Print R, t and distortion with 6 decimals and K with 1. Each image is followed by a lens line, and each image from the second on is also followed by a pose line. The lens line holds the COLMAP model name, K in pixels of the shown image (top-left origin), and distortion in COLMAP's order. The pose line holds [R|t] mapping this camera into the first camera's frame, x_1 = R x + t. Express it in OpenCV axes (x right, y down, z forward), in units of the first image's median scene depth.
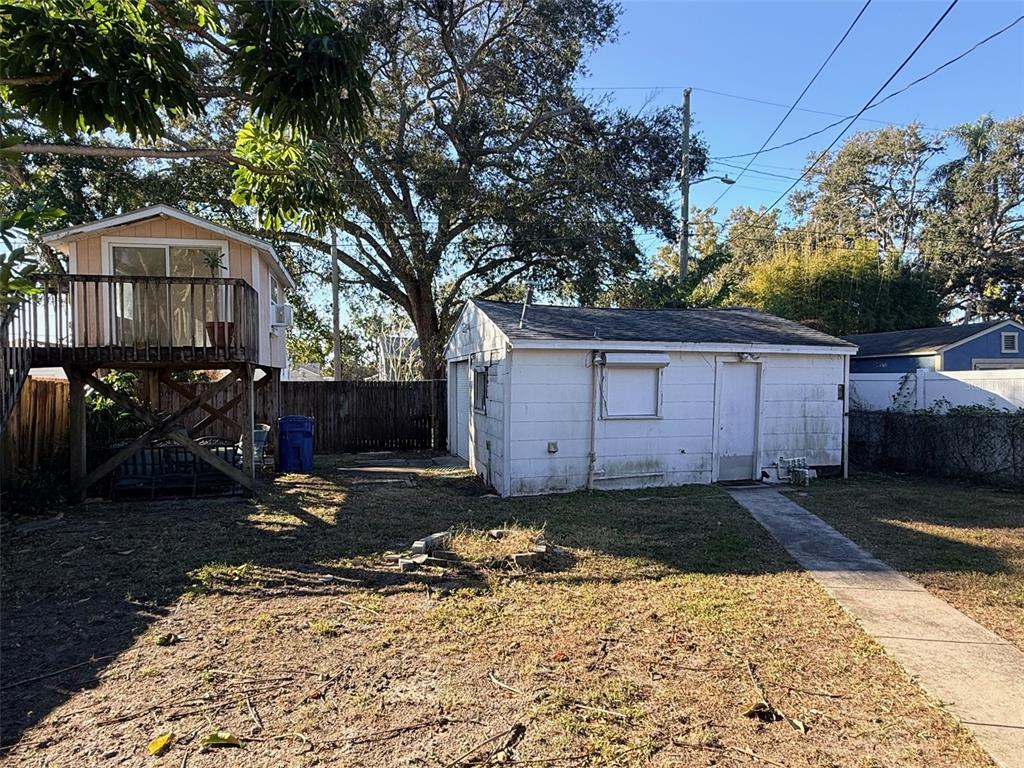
lens RADIAL K [[613.8, 0, 519.6], [0, 613.8, 388.4], [0, 0, 1]] dist [0.005308, 0.000001]
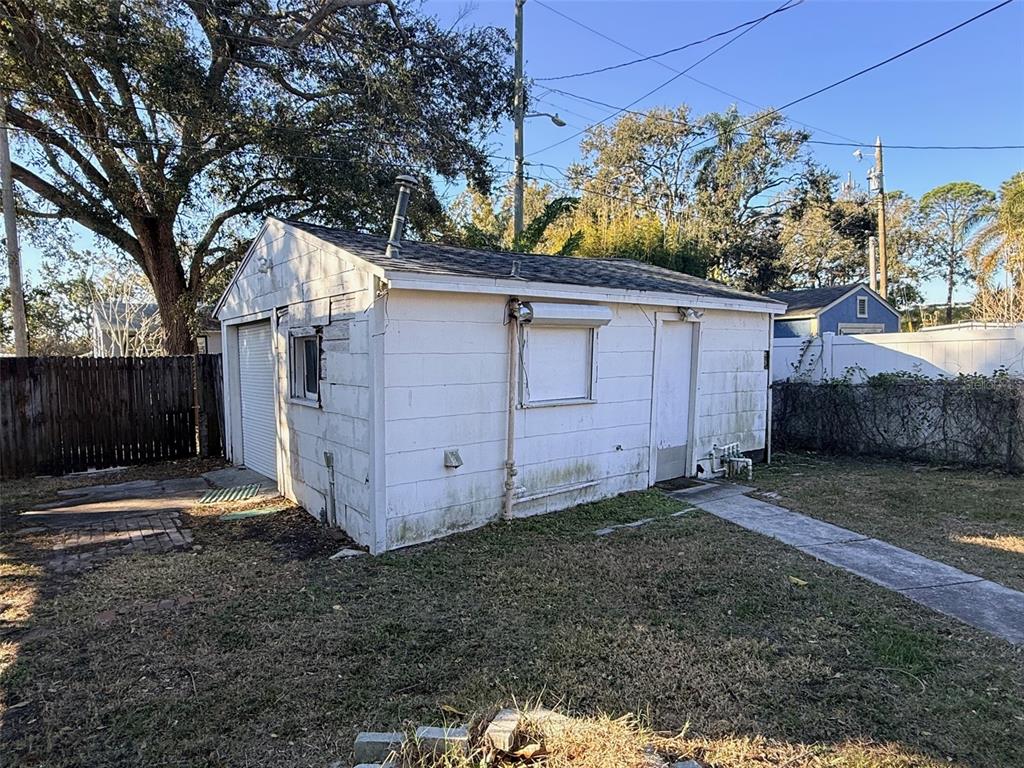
lens RADIAL K [[613.8, 0, 513.6], [0, 613.8, 388.8], [0, 0, 1]] dist [0.005308, 0.000001]
pose [[0.930383, -0.033795, 0.365027, -0.052212], [0.019293, 0.998876, 0.043304, 0.001385], [-0.366080, -0.033247, 0.929989, 0.206800]]
